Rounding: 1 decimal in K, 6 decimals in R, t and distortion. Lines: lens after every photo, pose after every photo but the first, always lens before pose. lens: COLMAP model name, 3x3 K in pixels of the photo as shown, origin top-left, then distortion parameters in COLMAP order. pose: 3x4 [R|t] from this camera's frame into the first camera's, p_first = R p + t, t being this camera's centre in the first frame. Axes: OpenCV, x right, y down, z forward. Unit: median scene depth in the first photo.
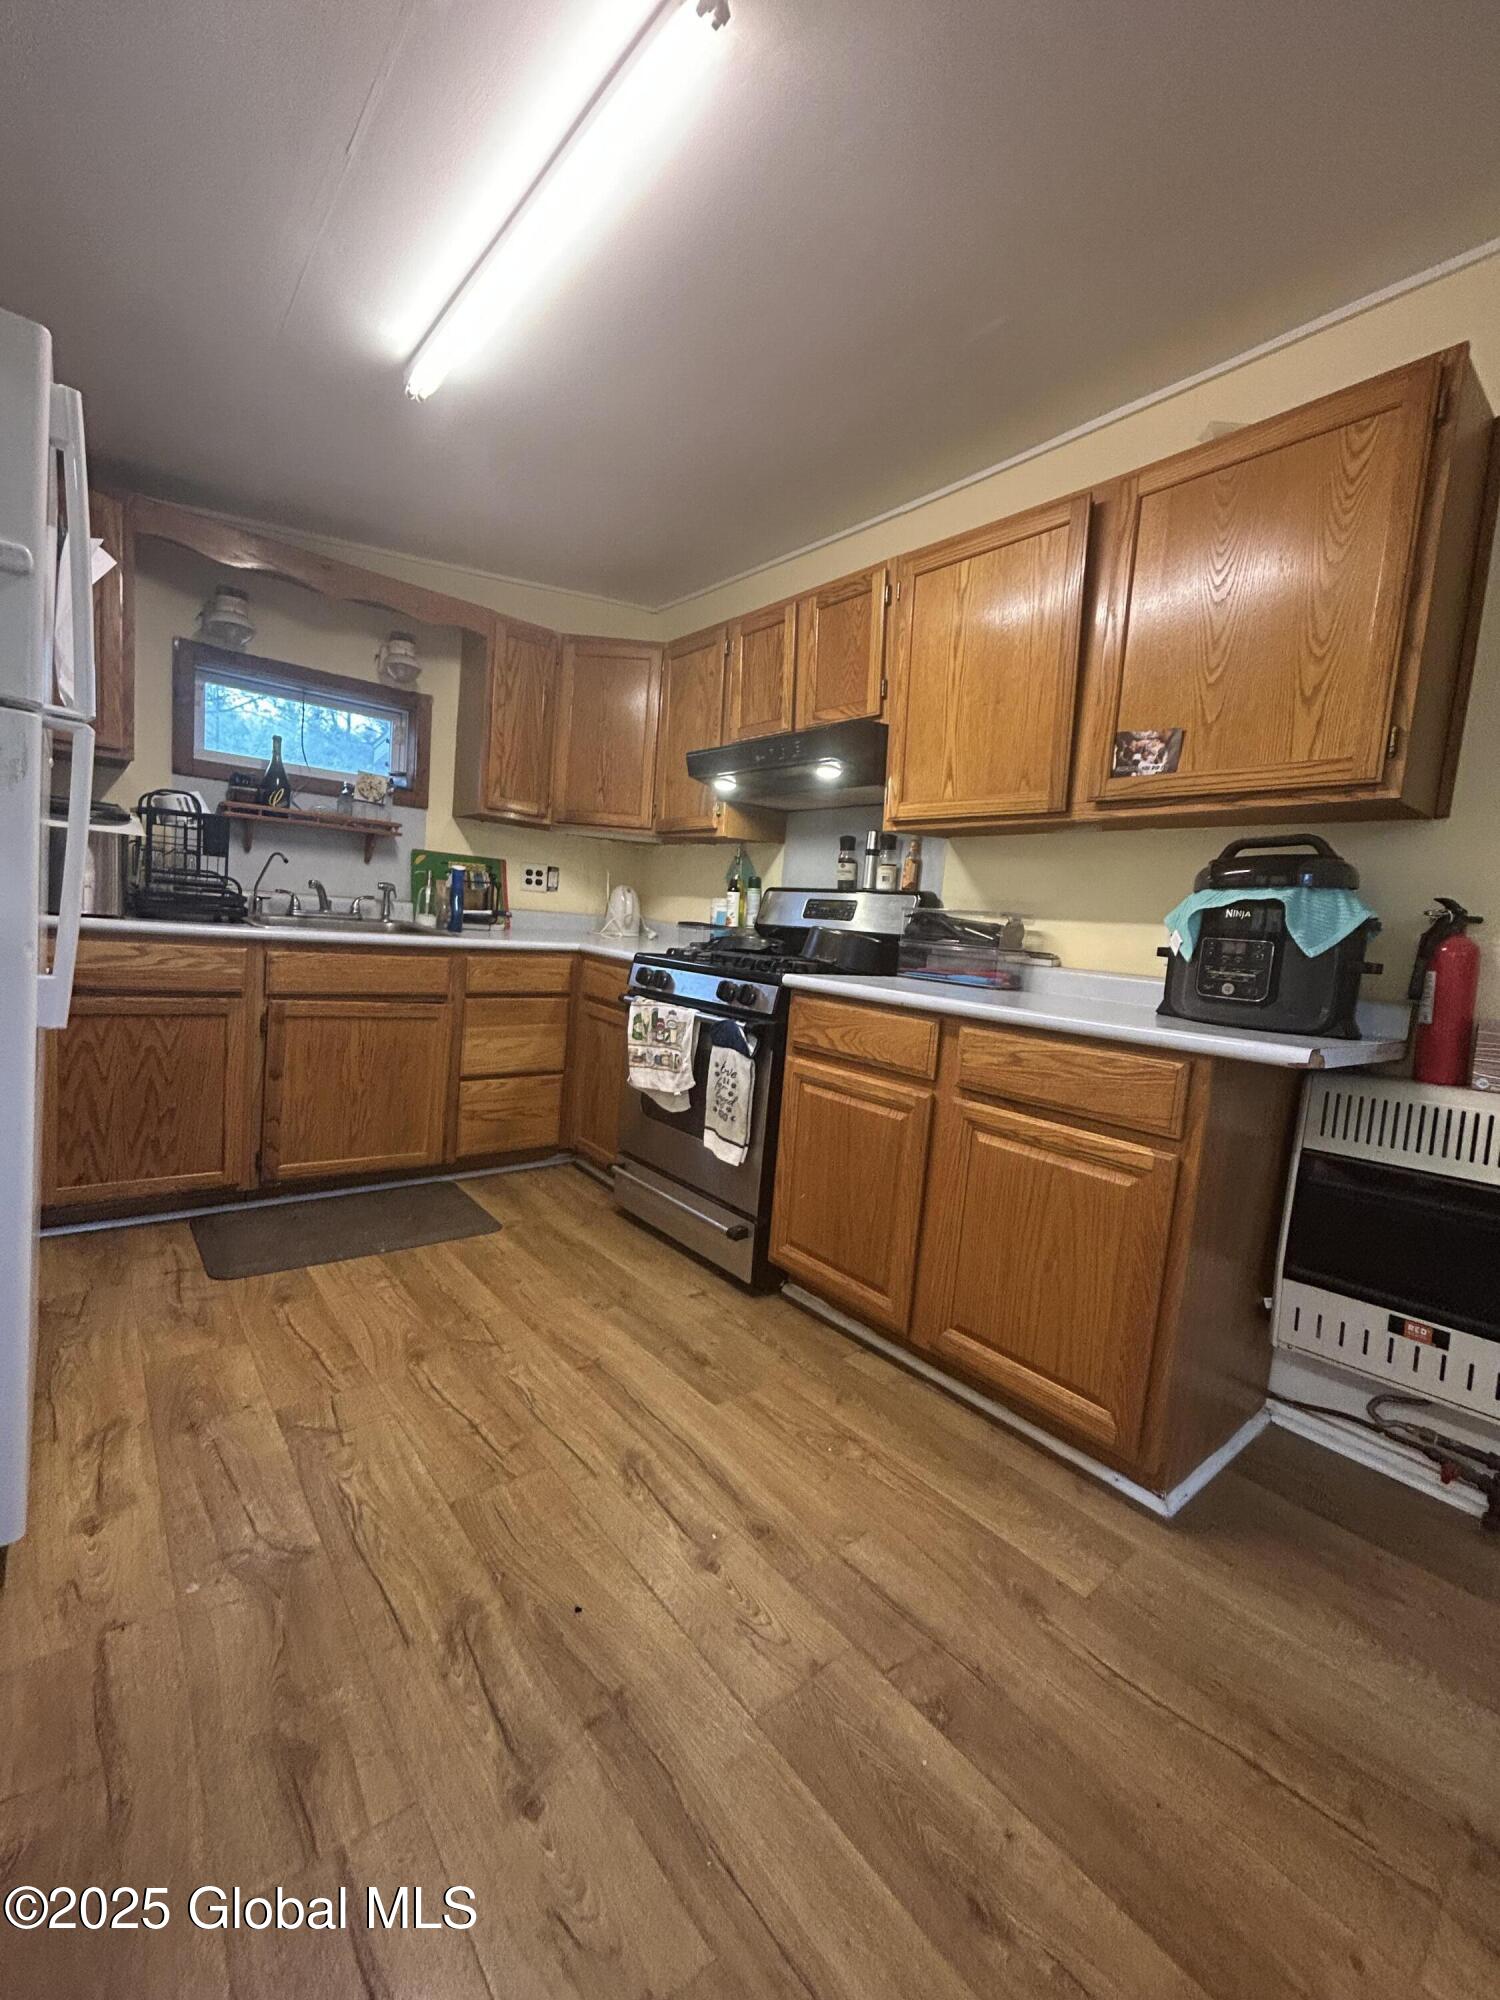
lens RADIAL K [[806.5, 0, 745.4], [0, 806.5, 999.3], [0, 0, 1]] dist [-0.000310, -0.000247]
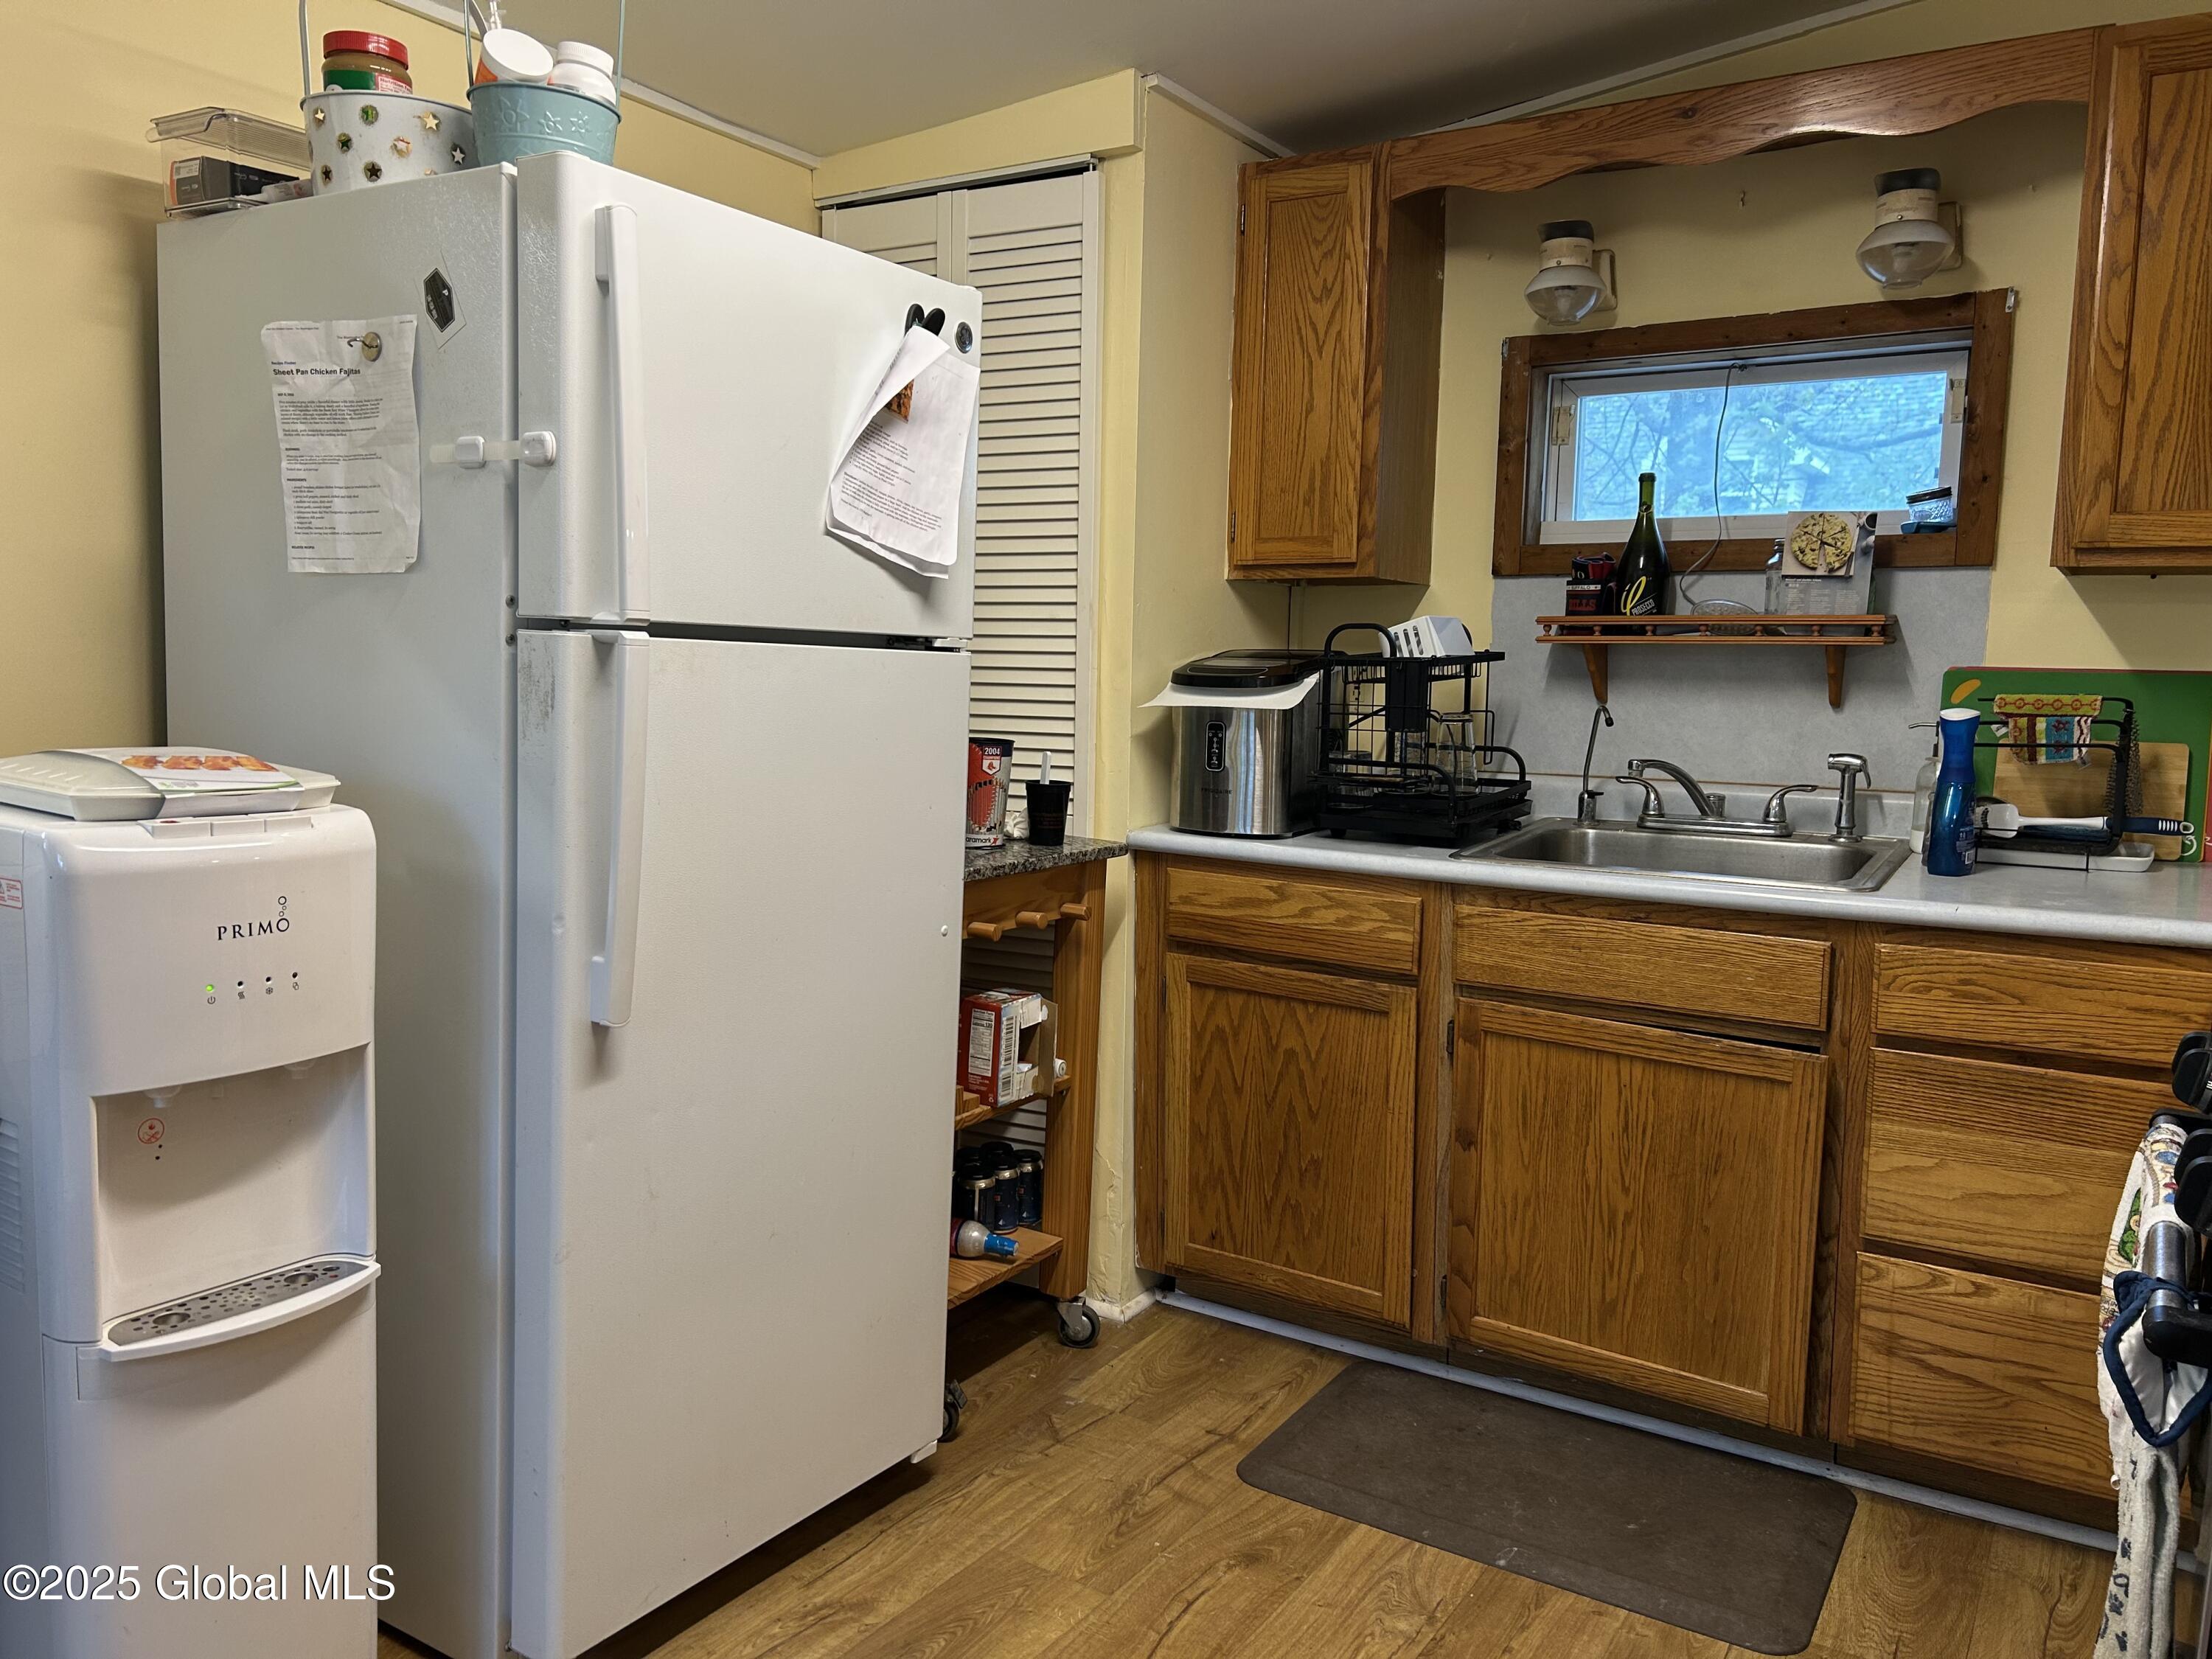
lens RADIAL K [[1651.7, 0, 1110.9], [0, 1651.7, 838.8], [0, 0, 1]] dist [0.063138, -0.057248]
pose [[0.315391, 0.030742, -0.948464, 0.340644], [-0.083928, 0.996462, 0.004389, -0.080803], [0.945243, 0.078219, 0.316855, 0.400080]]
